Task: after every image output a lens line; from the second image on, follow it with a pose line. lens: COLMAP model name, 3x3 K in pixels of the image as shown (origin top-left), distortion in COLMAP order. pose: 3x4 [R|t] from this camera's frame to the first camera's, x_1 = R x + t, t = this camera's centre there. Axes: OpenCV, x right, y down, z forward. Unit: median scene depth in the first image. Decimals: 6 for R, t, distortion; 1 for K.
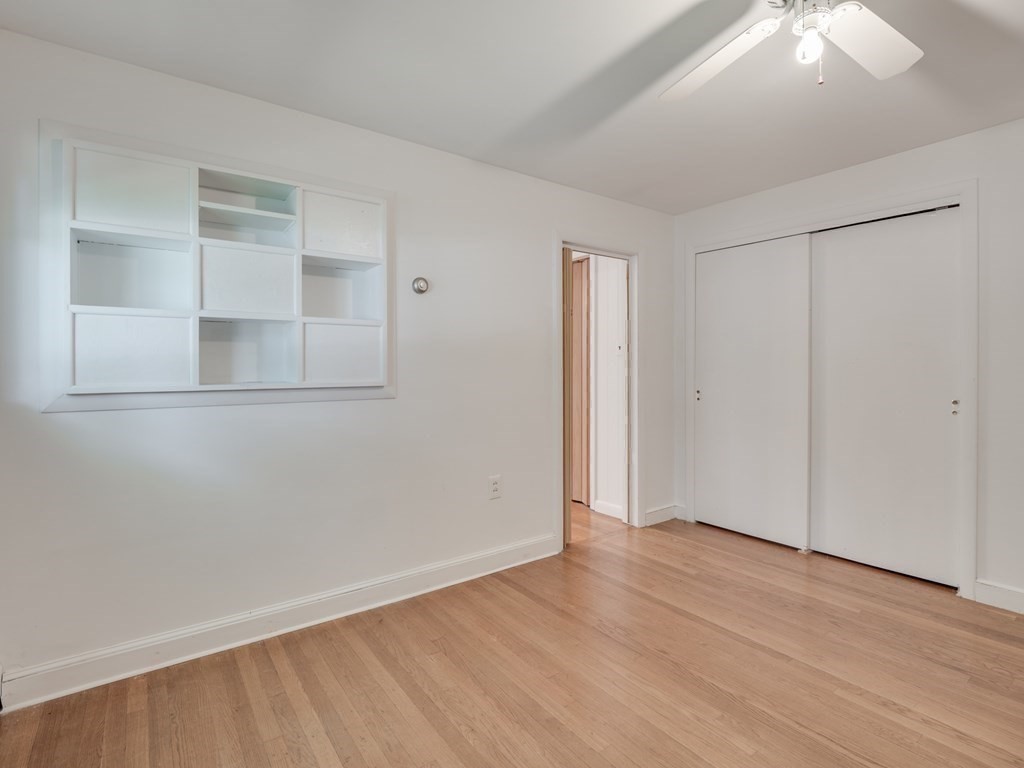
lens RADIAL K [[502.4, 0, 503.4], [0, 502.4, 358.0], [0, 0, 1]] dist [-0.012556, -0.002670]
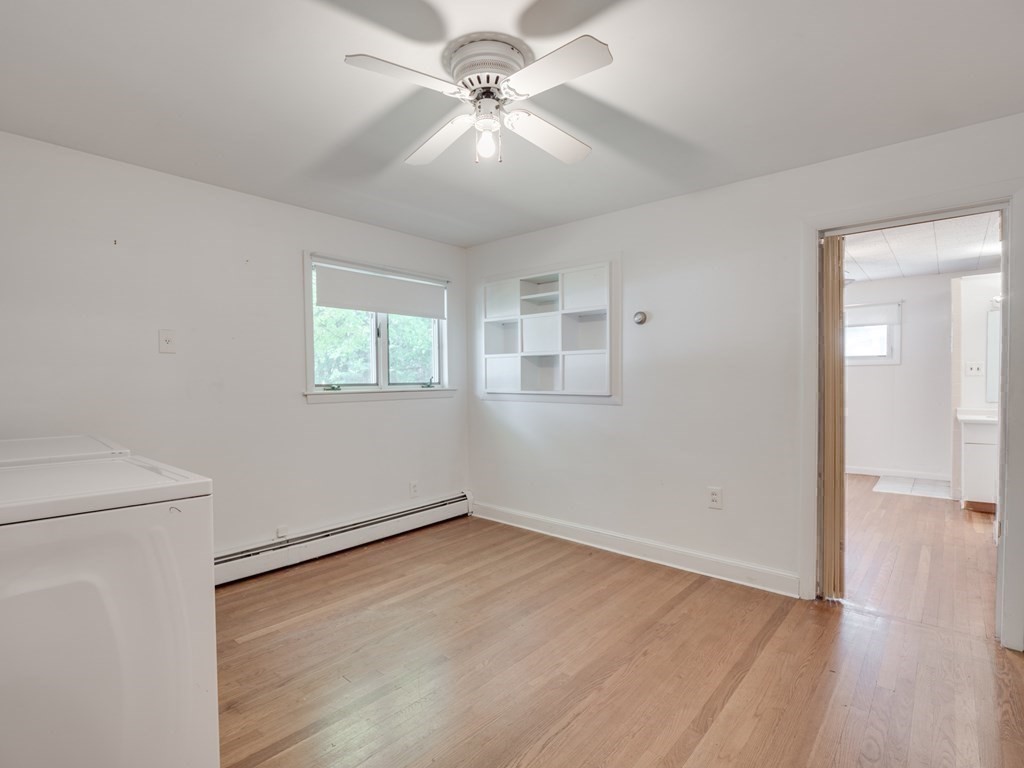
lens RADIAL K [[502.4, 0, 504.8], [0, 502.4, 391.2], [0, 0, 1]] dist [-0.012556, -0.002670]
pose [[0.217533, 0.021960, -0.975806, 1.173711], [0.011200, 0.999625, 0.024993, 0.005701], [0.975989, -0.016366, 0.217205, 0.453932]]
